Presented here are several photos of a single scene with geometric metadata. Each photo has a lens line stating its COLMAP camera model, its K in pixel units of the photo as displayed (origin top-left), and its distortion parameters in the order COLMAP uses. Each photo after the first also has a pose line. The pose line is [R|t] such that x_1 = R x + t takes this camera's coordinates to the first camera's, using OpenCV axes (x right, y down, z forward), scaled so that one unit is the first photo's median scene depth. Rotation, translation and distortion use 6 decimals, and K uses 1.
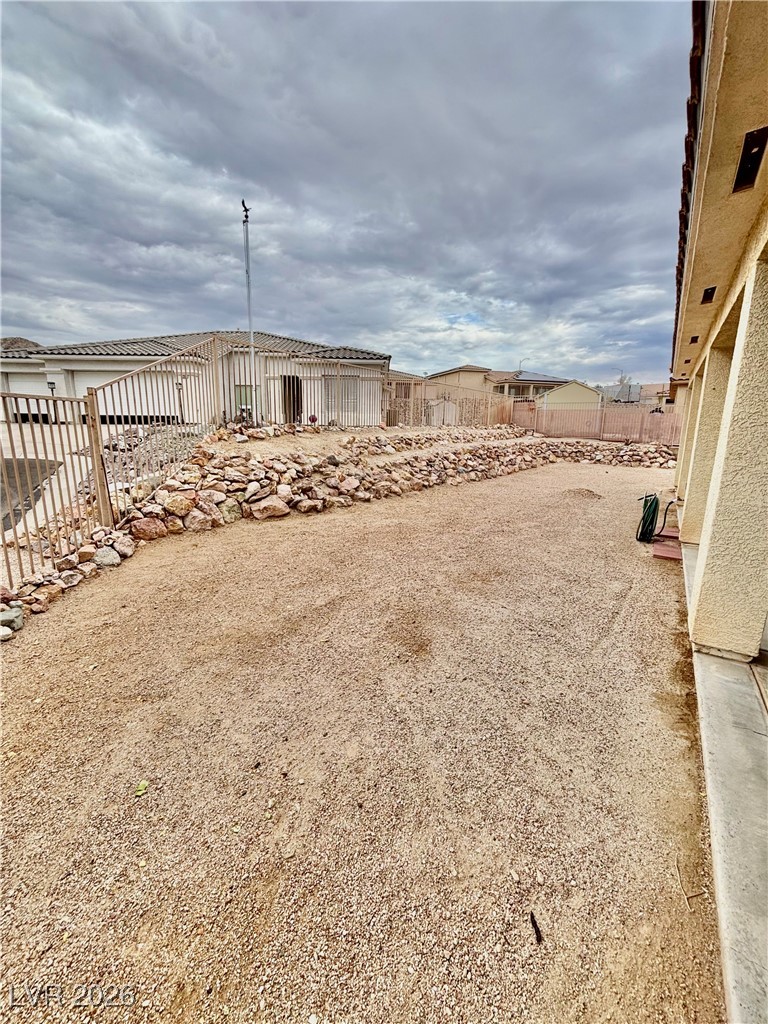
lens RADIAL K [[414.9, 0, 383.7], [0, 414.9, 510.2], [0, 0, 1]] dist [-0.001091, -0.000167]
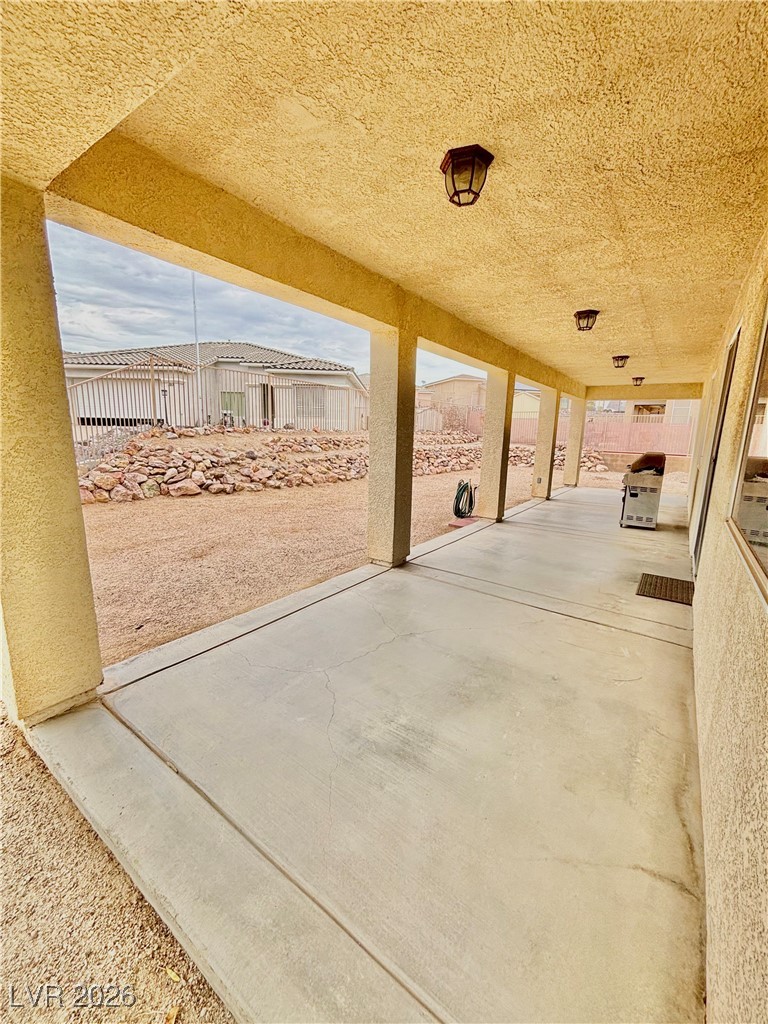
lens RADIAL K [[414.9, 0, 383.7], [0, 414.9, 510.2], [0, 0, 1]] dist [-0.001091, -0.000167]
pose [[0.999530, 0.018609, -0.024346, 0.355289], [-0.018989, 0.999700, -0.015496, 0.065843], [0.024050, 0.015951, 0.999583, -0.267725]]
